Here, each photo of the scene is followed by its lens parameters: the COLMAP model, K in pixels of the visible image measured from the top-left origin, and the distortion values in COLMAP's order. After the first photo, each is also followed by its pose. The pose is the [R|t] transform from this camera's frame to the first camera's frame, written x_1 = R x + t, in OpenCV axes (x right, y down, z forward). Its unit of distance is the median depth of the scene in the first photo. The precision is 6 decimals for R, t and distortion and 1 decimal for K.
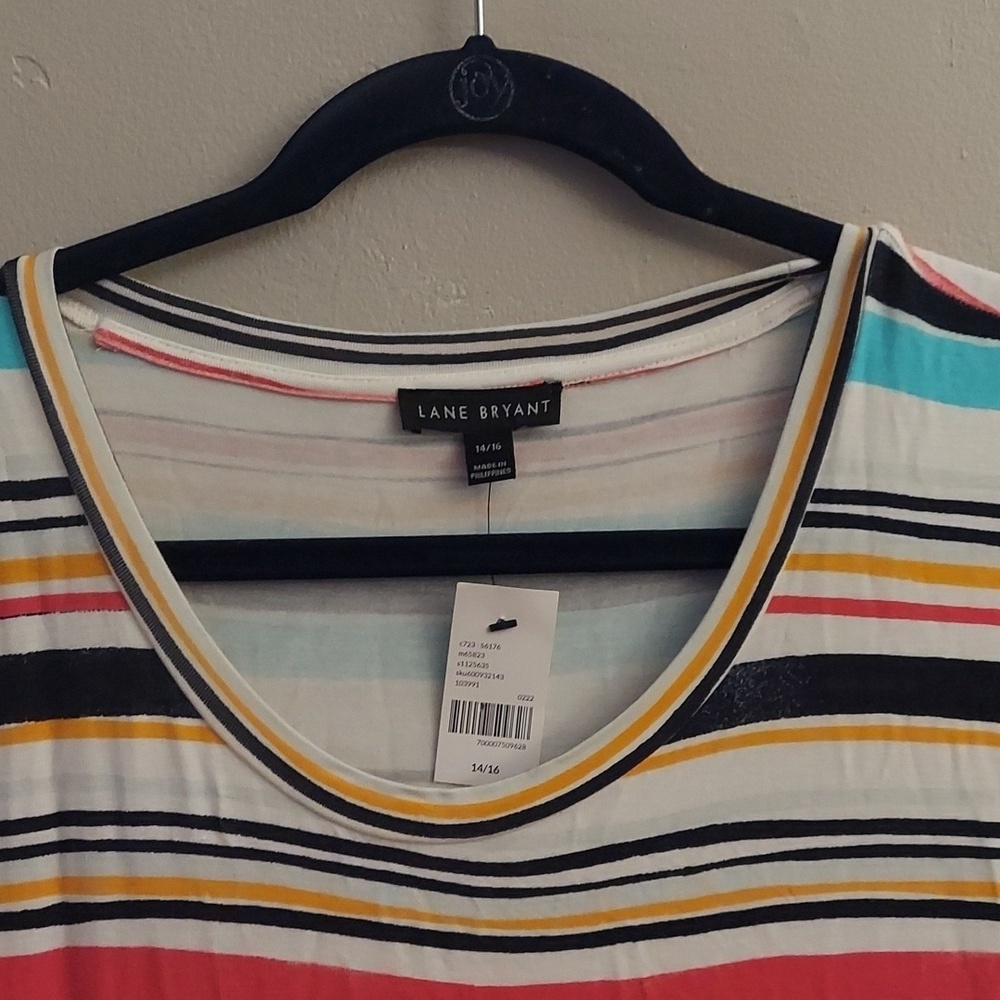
lens RADIAL K [[4305.8, 0, 500.0], [0, 4305.8, 500.0], [0, 0, 1]] dist [1.040987, -5.083840]
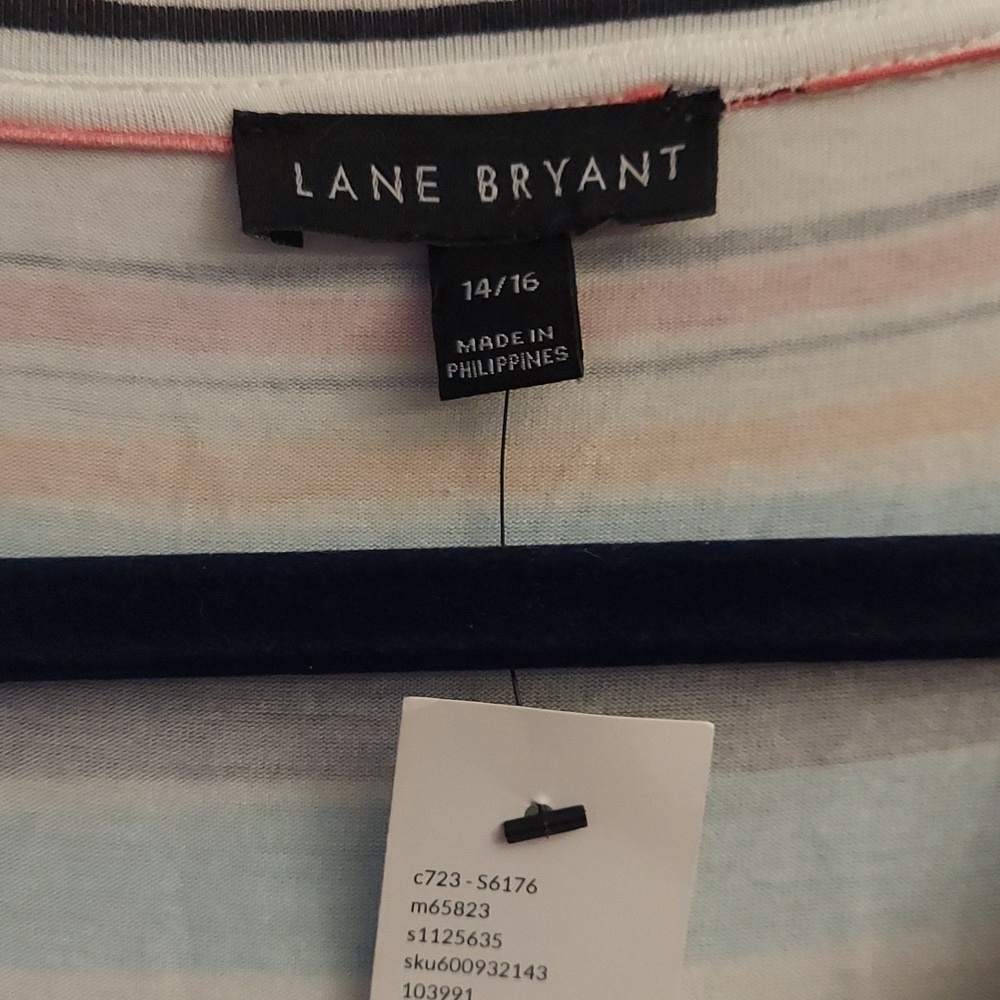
lens RADIAL K [[1584.5, 0, 500.0], [0, 1584.5, 500.0], [0, 0, 1]] dist [0.128621, -0.236259]
pose [[0.999188, 0.000283, -0.040287, 0.002196], [0.001635, 0.998866, 0.047573, -0.001510], [0.040255, -0.047600, 0.998055, 0.874985]]
